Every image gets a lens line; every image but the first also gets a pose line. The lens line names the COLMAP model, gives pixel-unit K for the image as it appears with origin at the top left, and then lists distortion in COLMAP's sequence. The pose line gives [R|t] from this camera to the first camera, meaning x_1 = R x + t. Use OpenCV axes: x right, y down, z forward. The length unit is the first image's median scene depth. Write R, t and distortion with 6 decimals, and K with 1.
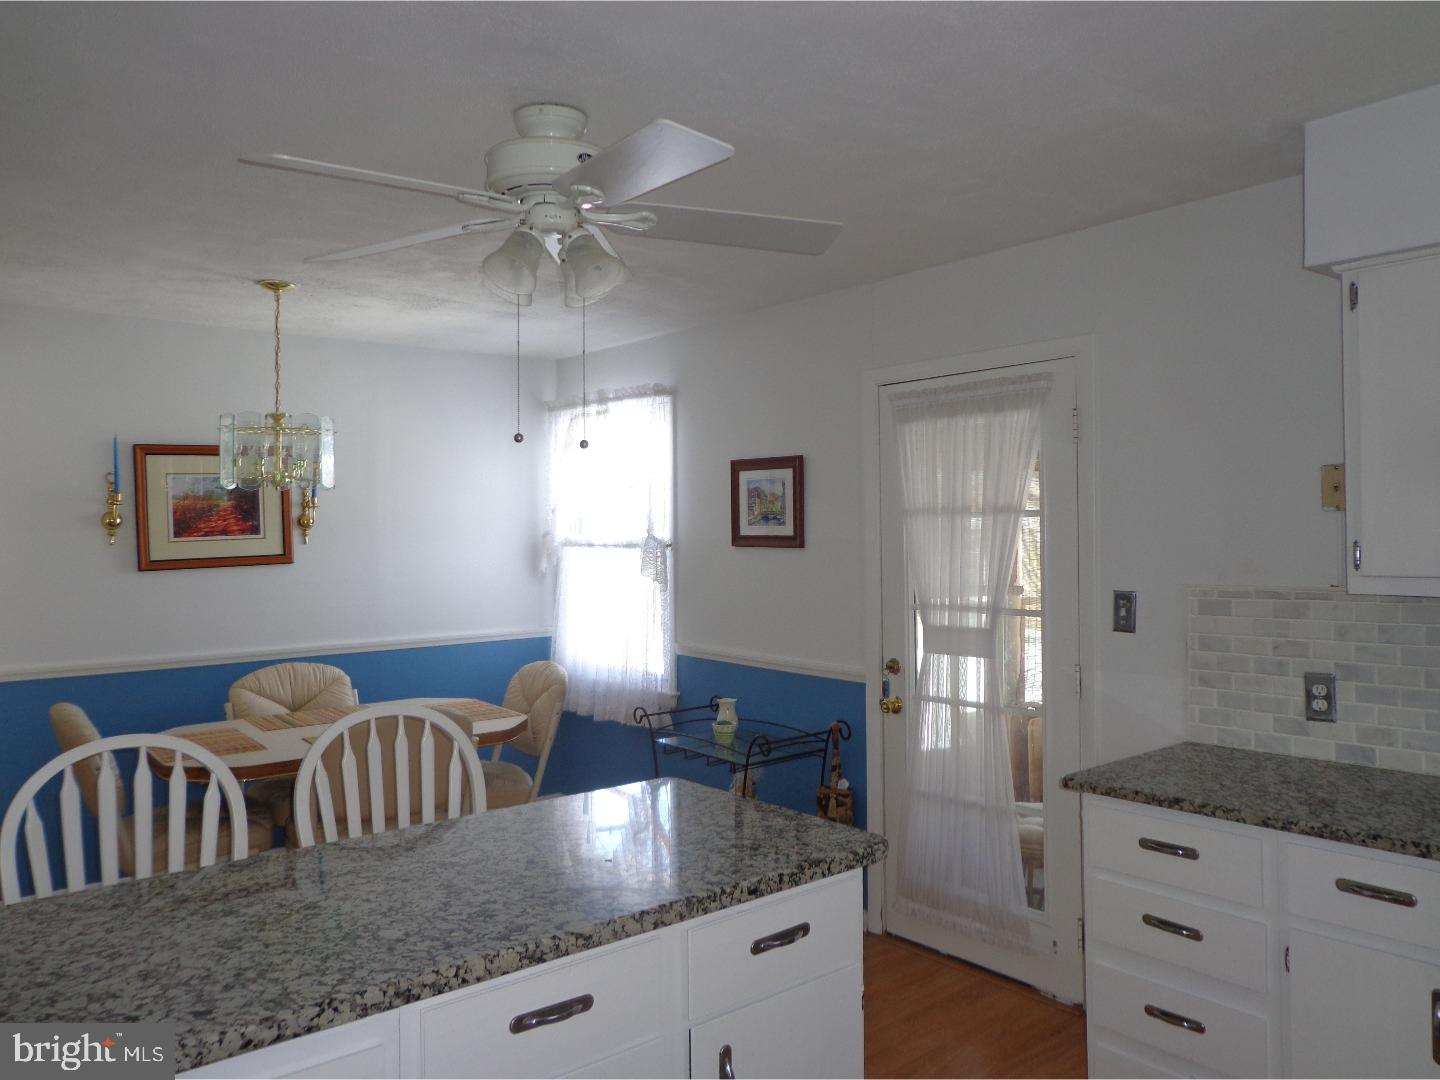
lens RADIAL K [[1057.1, 0, 720.3], [0, 1057.1, 539.7], [0, 0, 1]] dist [-0.009198, 0.011183]
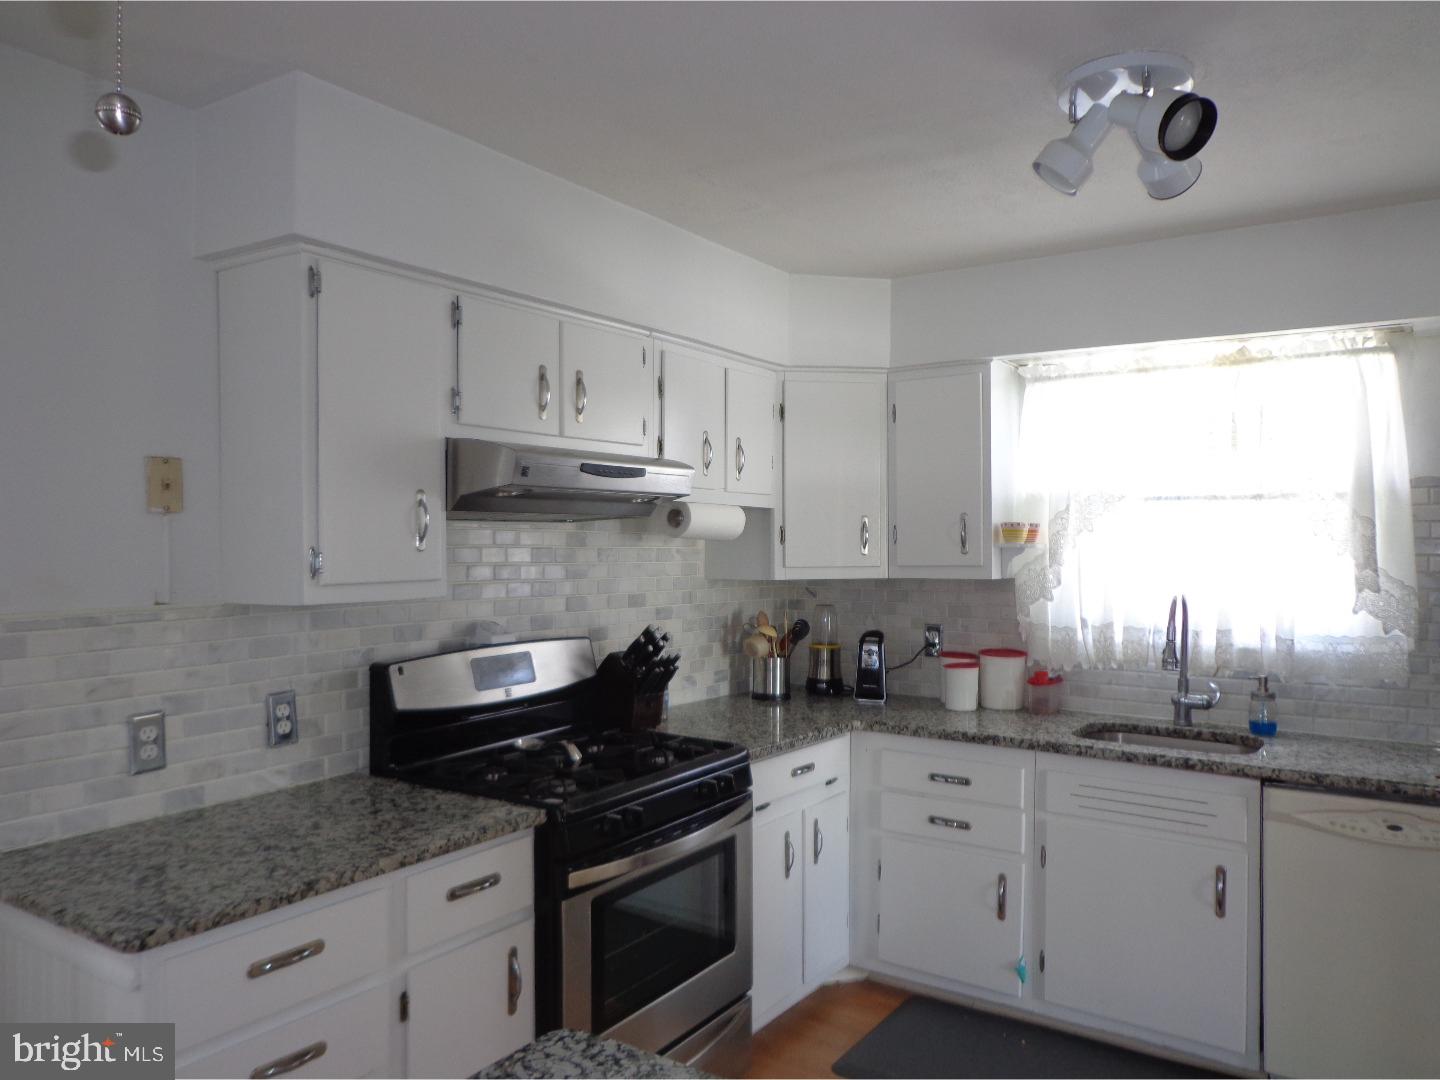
lens RADIAL K [[1057.1, 0, 729.4], [0, 1057.1, 539.9], [0, 0, 1]] dist [-0.009198, 0.011183]
pose [[-0.288848, 0.015106, 0.957256, -0.320923], [0.011001, 0.999862, -0.012458, 0.008704], [-0.957312, 0.006933, -0.288975, 0.767615]]
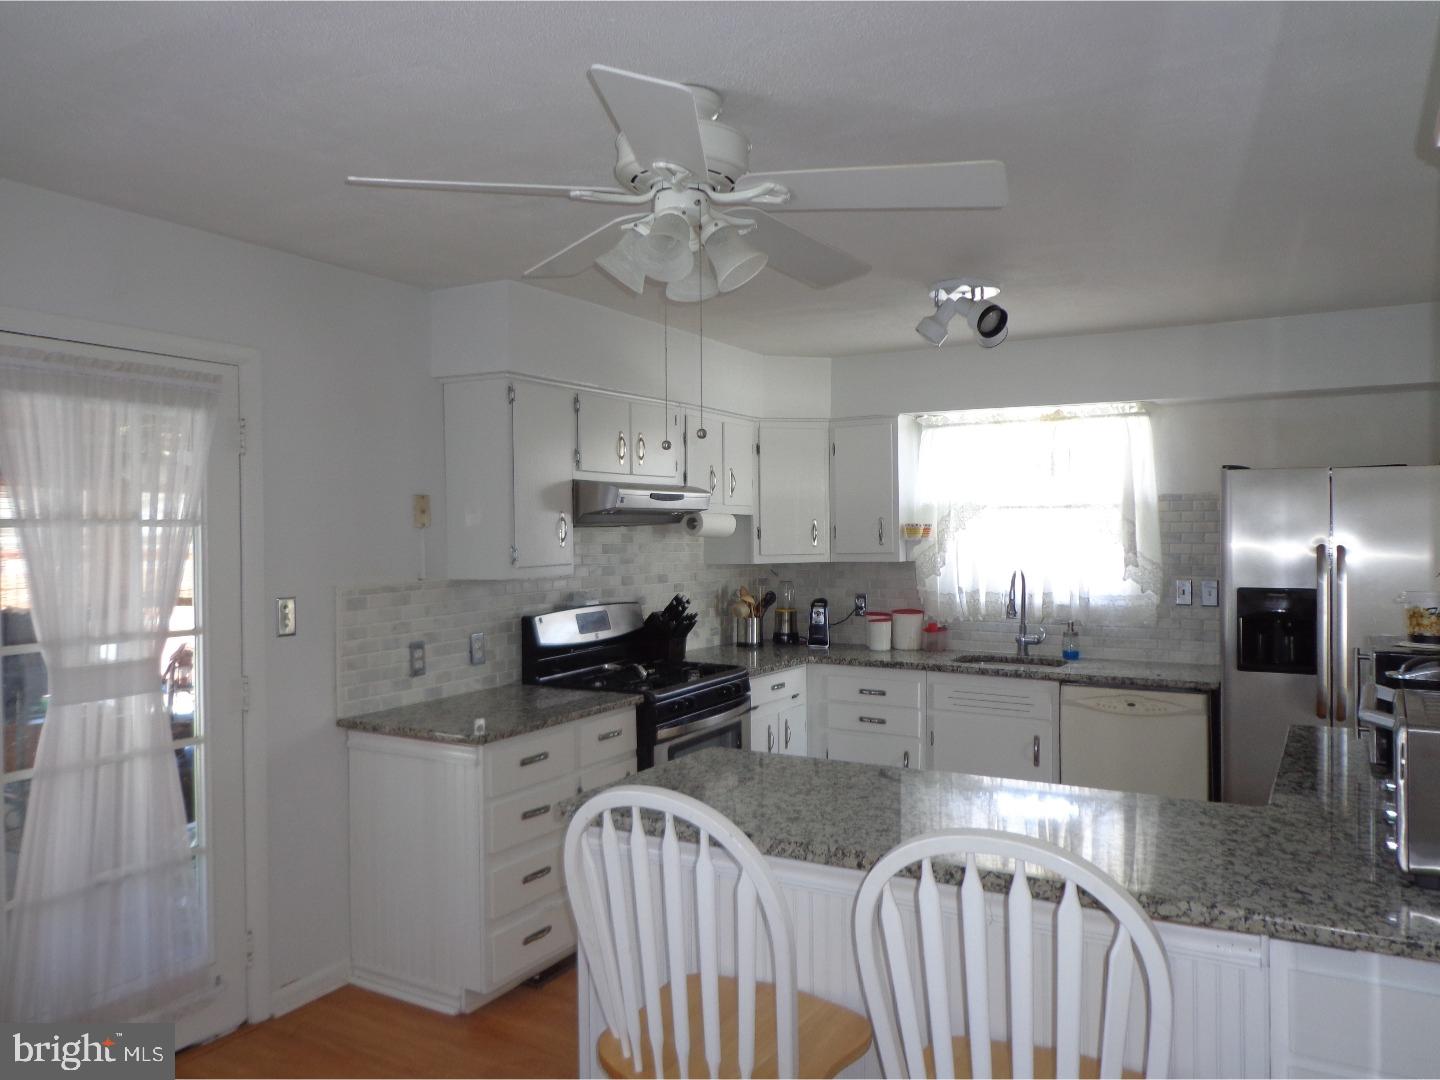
lens RADIAL K [[1057.1, 0, 727.5], [0, 1057.1, 545.2], [0, 0, 1]] dist [-0.009198, 0.011183]
pose [[-0.352697, 0.002724, 0.935734, -0.859338], [0.020228, 0.999784, 0.004713, -0.001116], [-0.935519, 0.020590, -0.352676, 1.055184]]
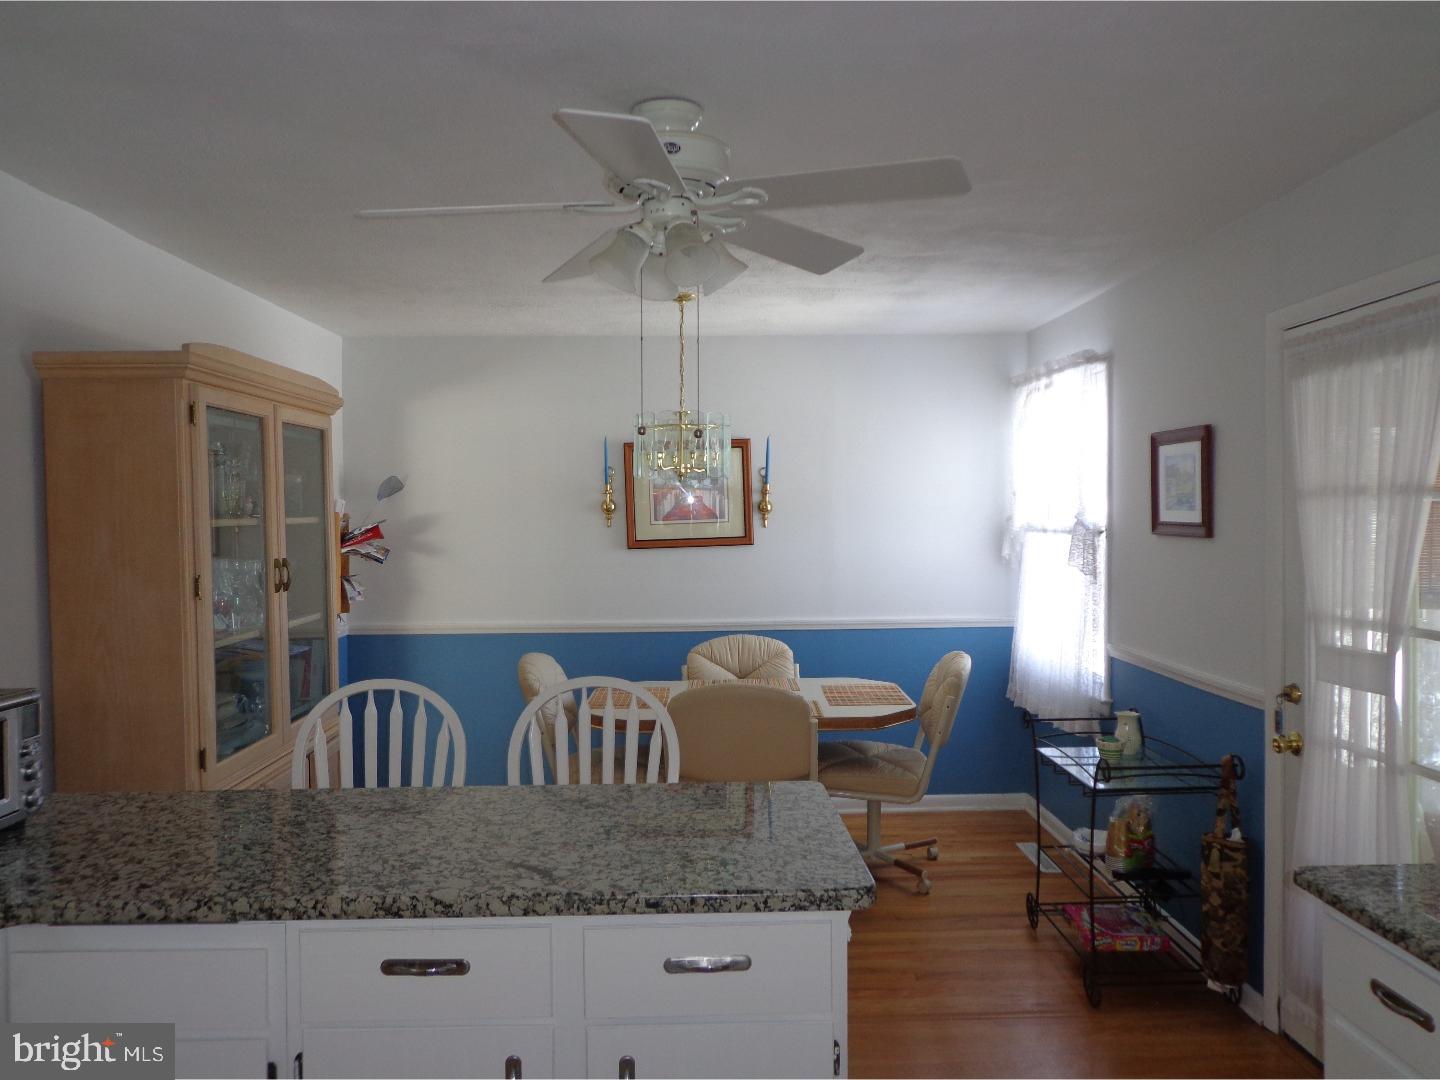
lens RADIAL K [[1057.1, 0, 727.2], [0, 1057.1, 532.5], [0, 0, 1]] dist [-0.009198, 0.011183]
pose [[0.790221, 0.012153, -0.612702, 0.412779], [-0.004761, 0.999895, 0.013693, -0.008422], [0.612804, -0.007903, 0.790196, 0.186234]]
